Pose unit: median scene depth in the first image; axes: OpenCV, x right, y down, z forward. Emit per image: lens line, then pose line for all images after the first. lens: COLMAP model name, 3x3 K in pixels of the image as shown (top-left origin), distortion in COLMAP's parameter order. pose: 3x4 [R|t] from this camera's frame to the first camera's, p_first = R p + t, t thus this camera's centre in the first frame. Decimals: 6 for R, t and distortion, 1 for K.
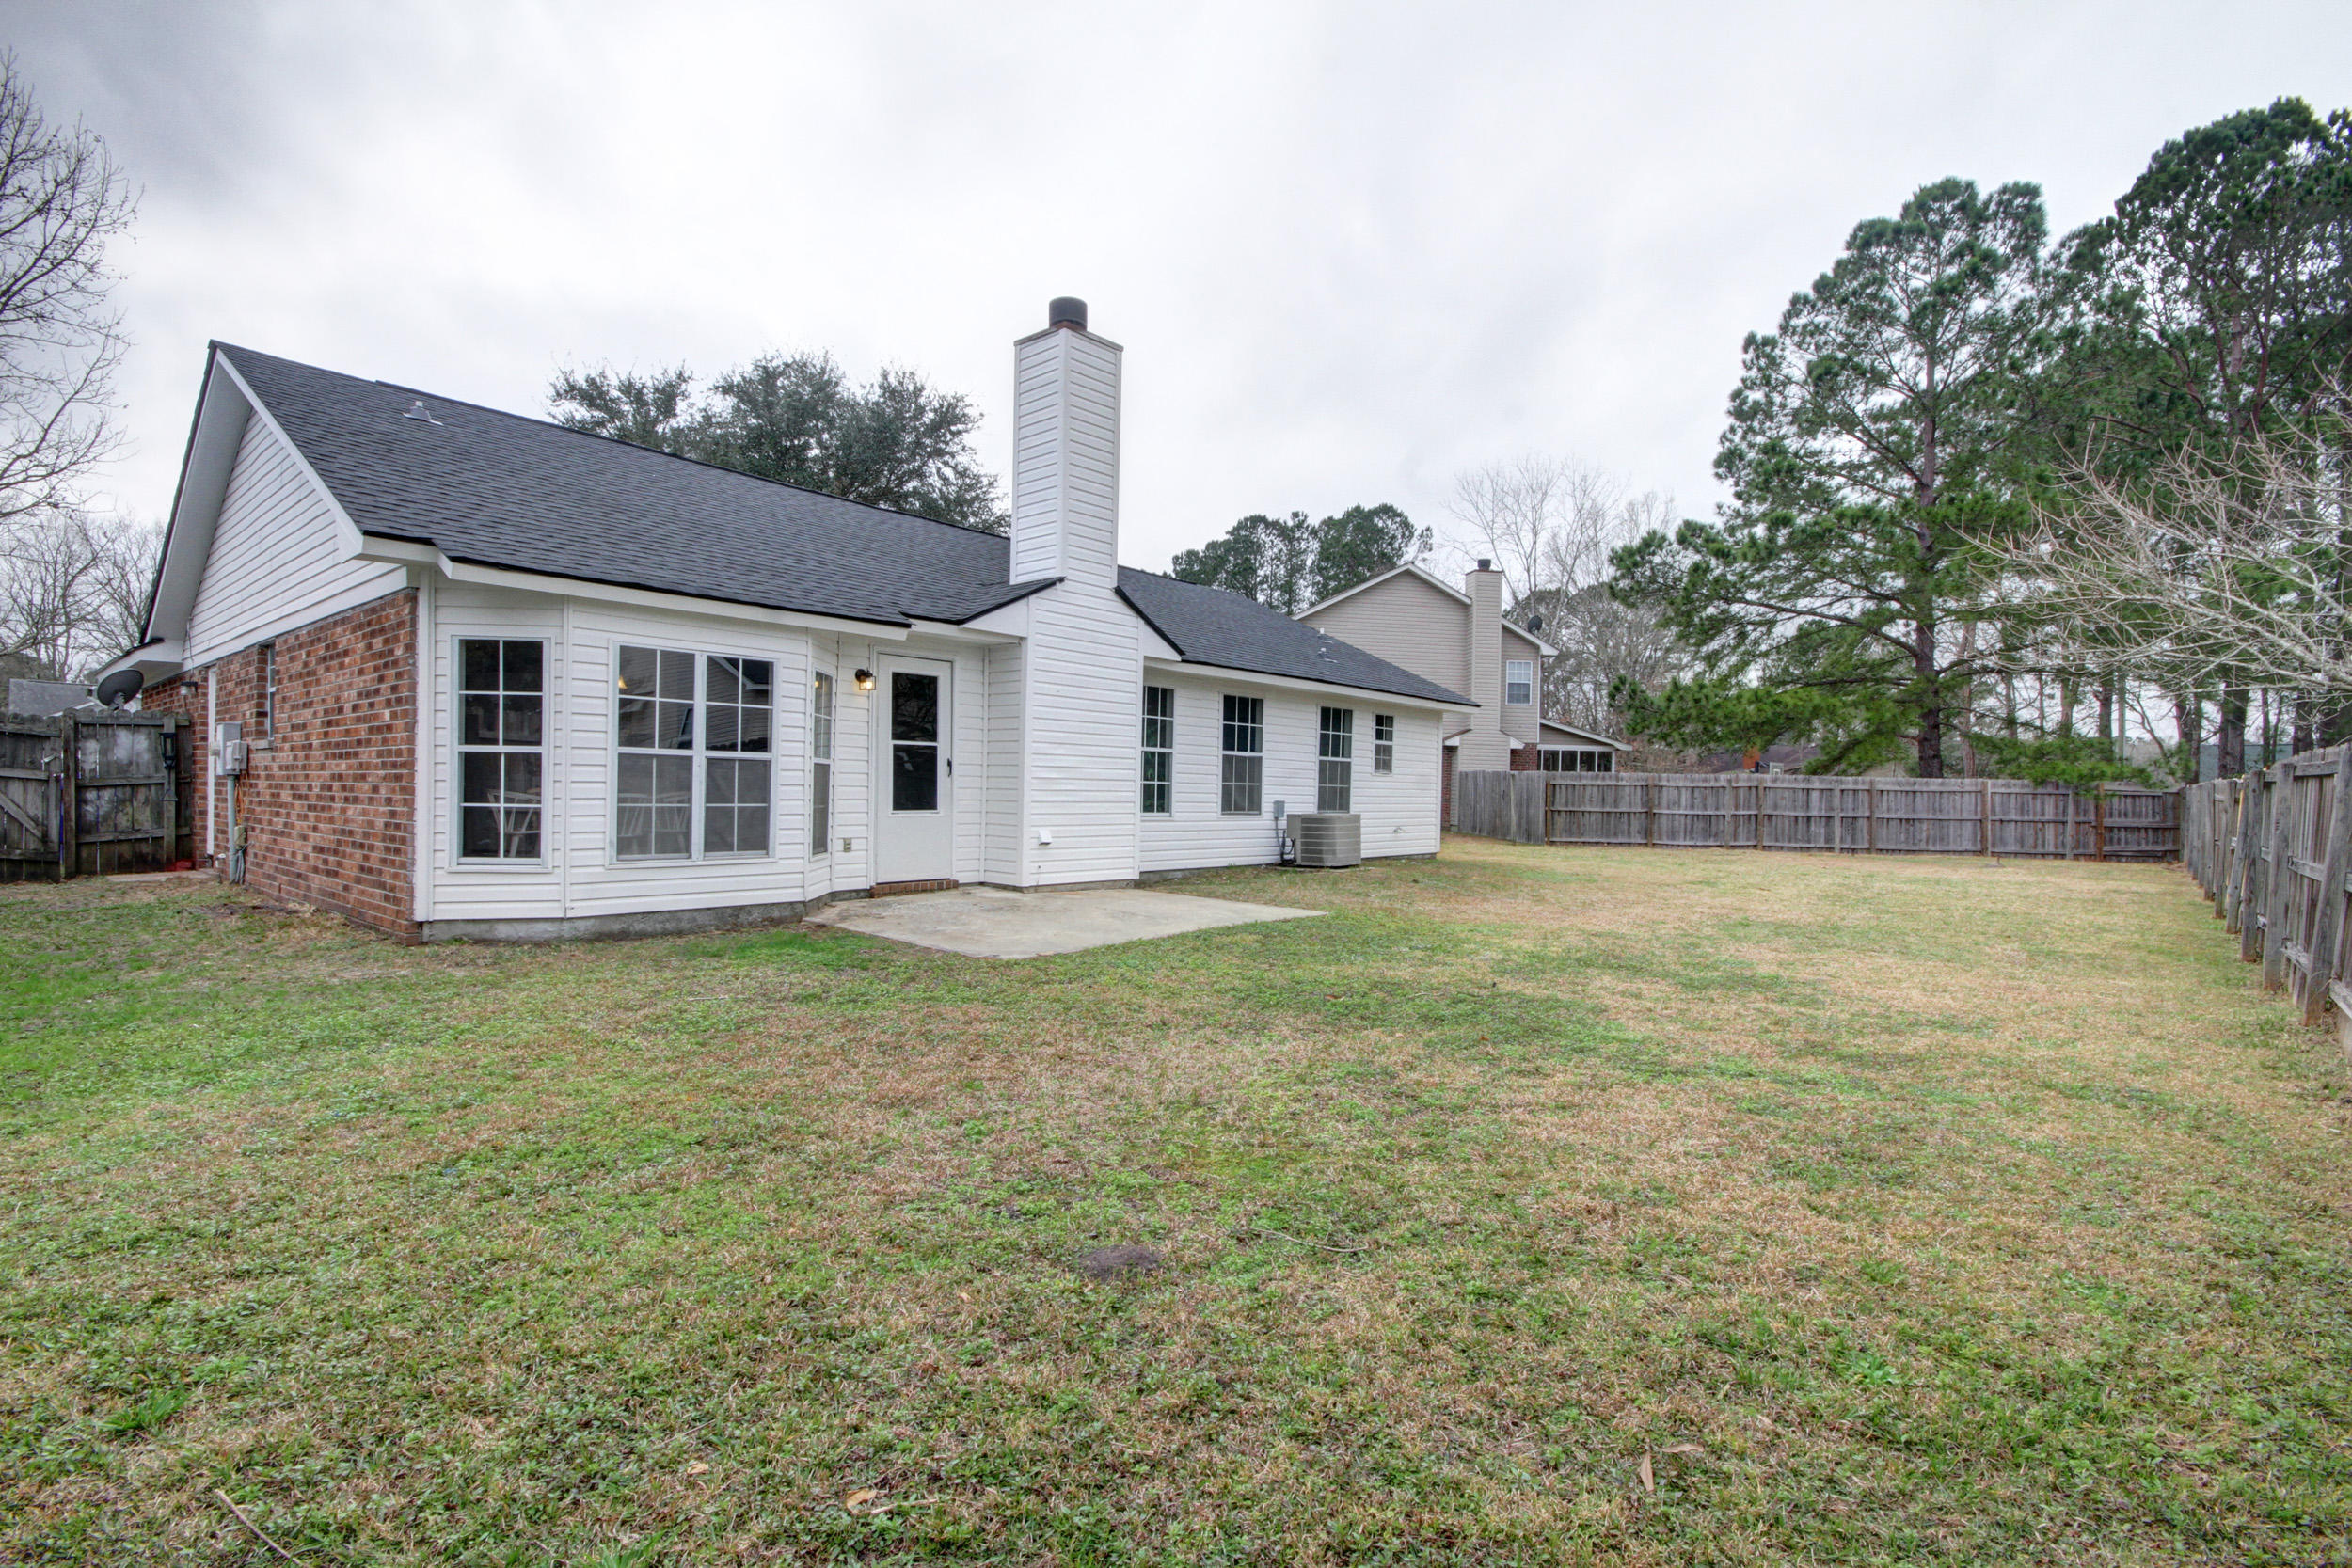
lens RADIAL K [[1092.3, 0, 1169.0], [0, 1092.3, 794.3], [0, 0, 1]] dist [0.002048, -0.007141]
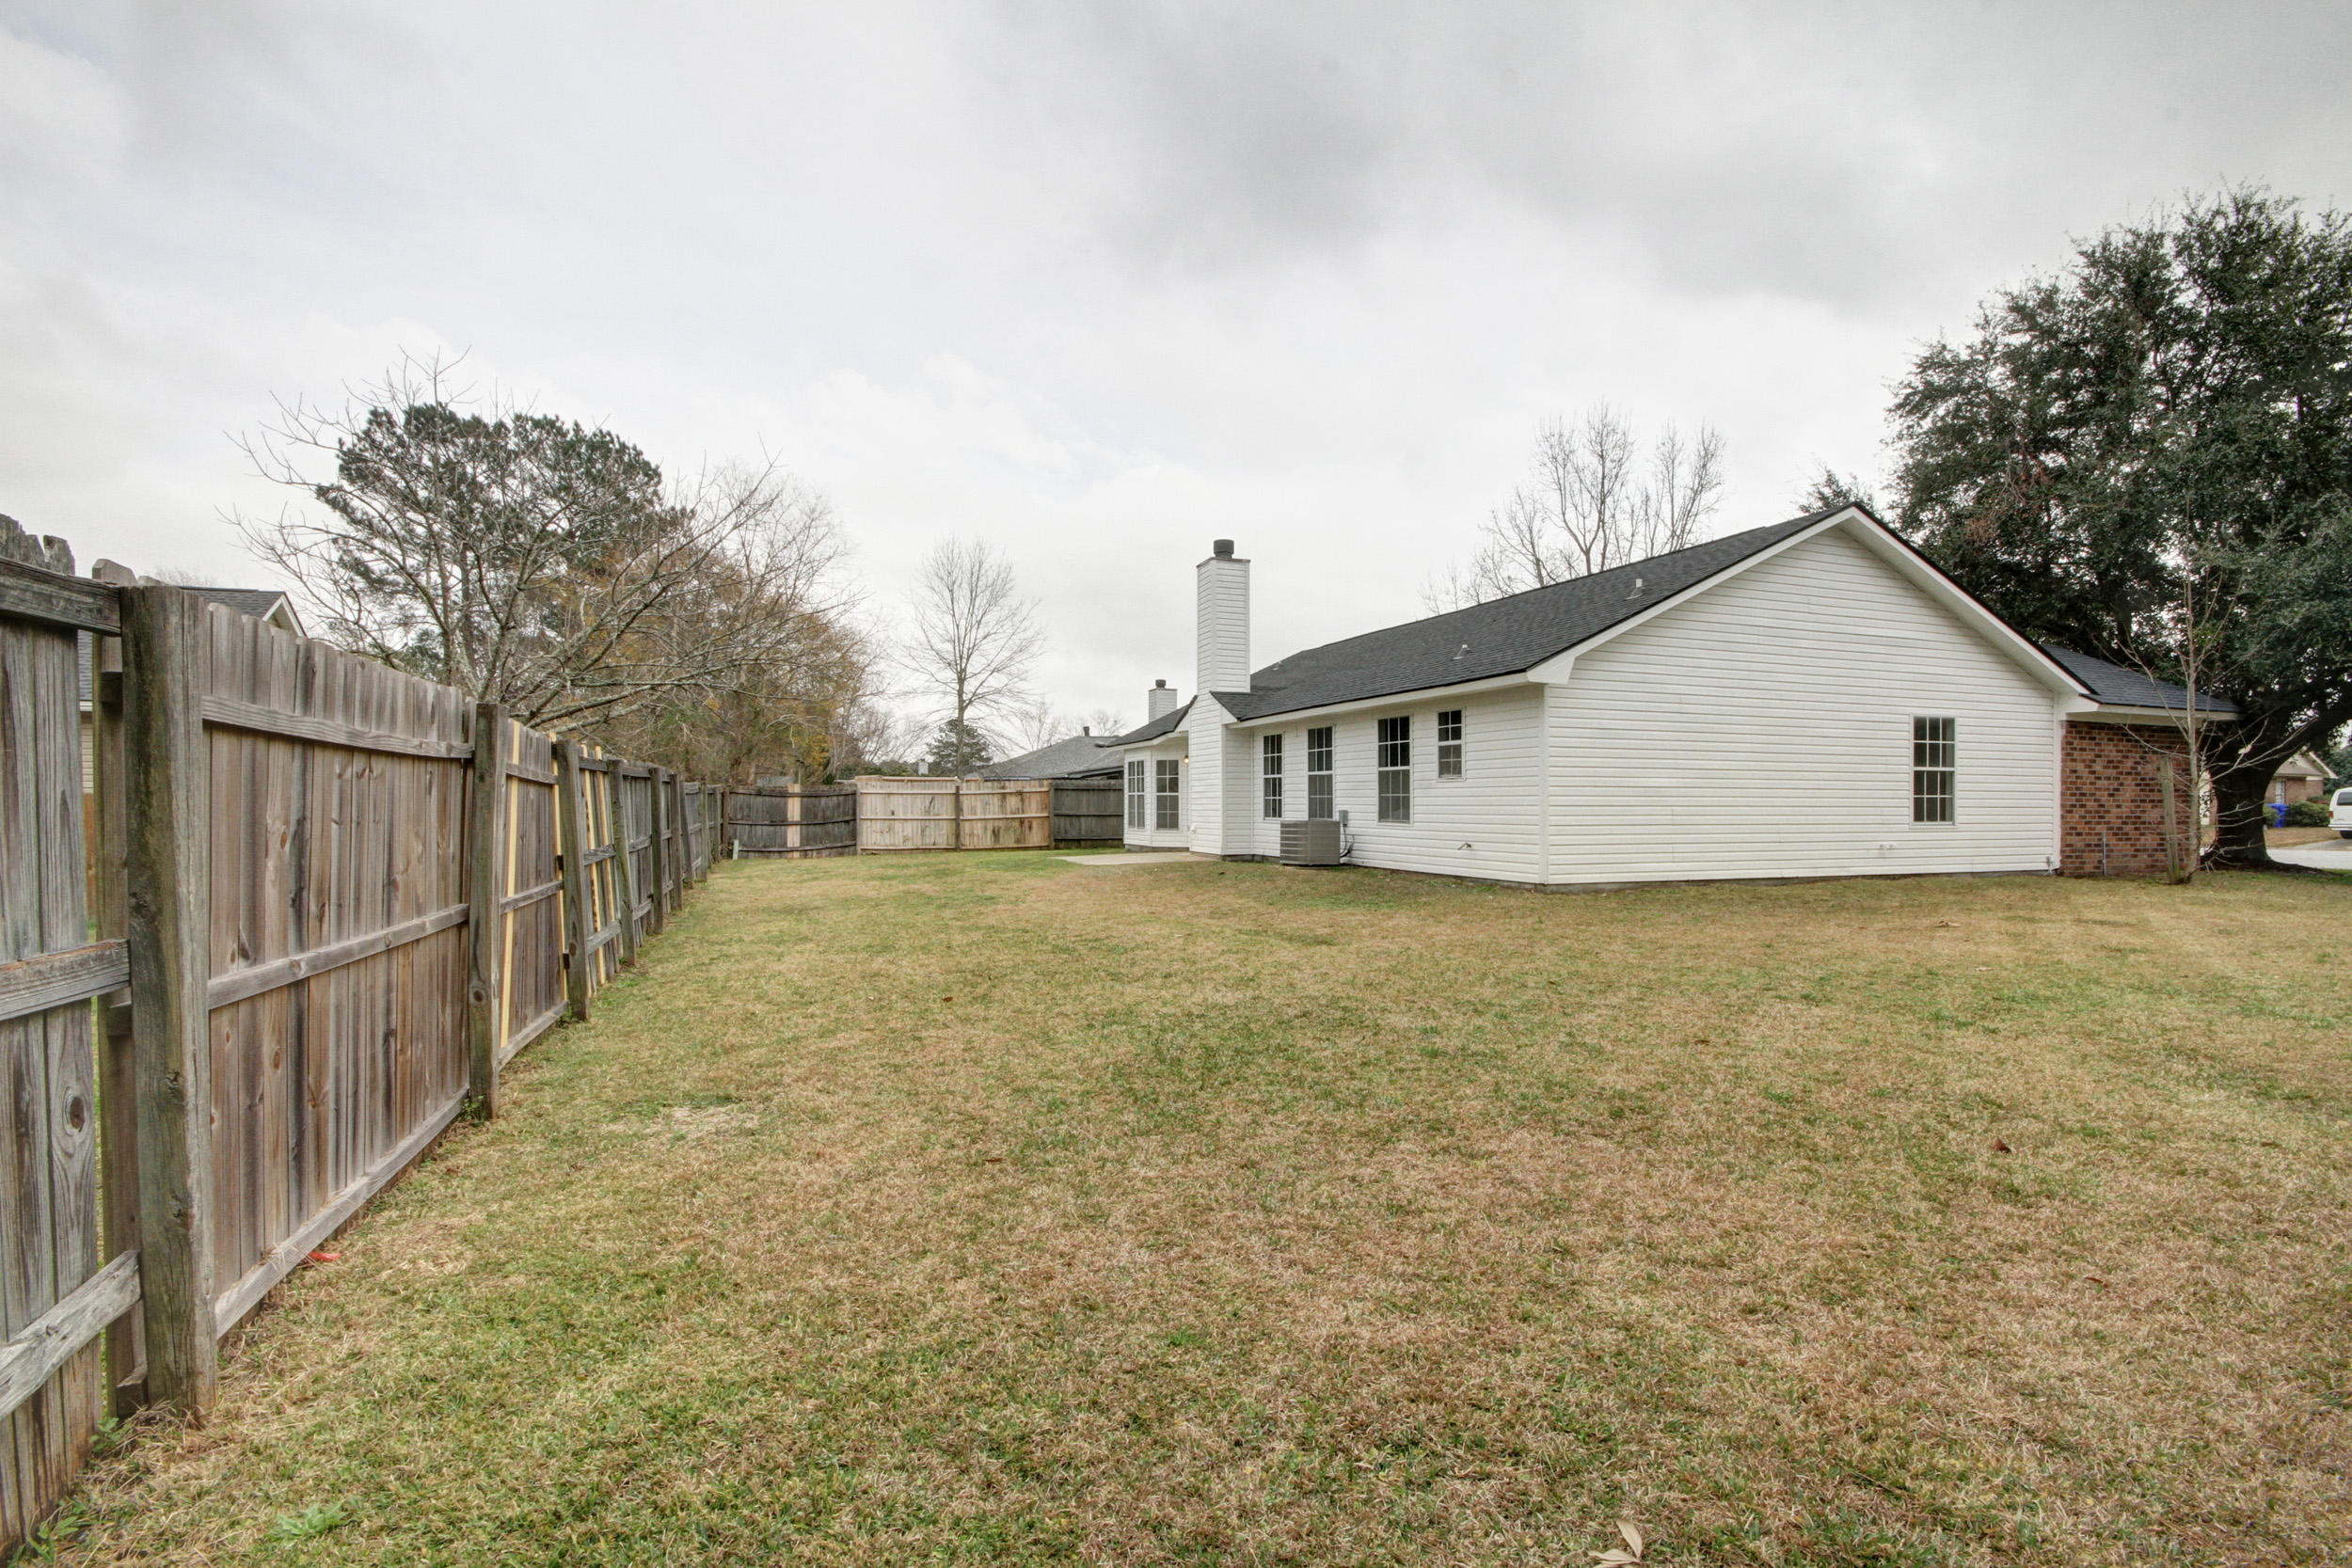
lens RADIAL K [[1092.3, 0, 1169.0], [0, 1092.3, 794.3], [0, 0, 1]] dist [0.002048, -0.007141]
pose [[-0.475167, -0.017265, -0.879726, 1.145305], [-0.000043, 0.999808, -0.019599, 0.011553], [0.879896, -0.009275, -0.475076, 1.304556]]
